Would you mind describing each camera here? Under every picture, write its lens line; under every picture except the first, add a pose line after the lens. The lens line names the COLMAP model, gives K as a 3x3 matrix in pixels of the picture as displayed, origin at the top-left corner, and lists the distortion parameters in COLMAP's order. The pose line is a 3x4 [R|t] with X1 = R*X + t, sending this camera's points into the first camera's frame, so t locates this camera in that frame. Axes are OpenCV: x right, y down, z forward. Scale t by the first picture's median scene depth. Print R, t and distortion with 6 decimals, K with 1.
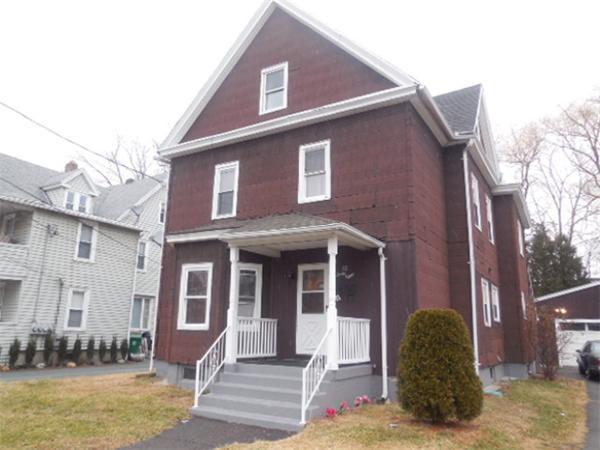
lens RADIAL K [[467.2, 0, 300.0], [0, 467.2, 225.0], [0, 0, 1]] dist [-0.034743, 0.007293]
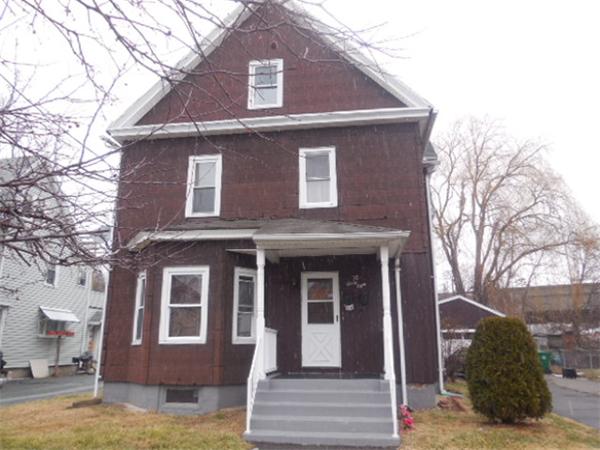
lens RADIAL K [[467.2, 0, 300.0], [0, 467.2, 225.0], [0, 0, 1]] dist [-0.034743, 0.007293]
pose [[0.914052, 0.077881, 0.398049, -0.375772], [-0.067223, 0.996908, -0.040685, 0.026718], [-0.399987, 0.010430, 0.916462, 0.122958]]
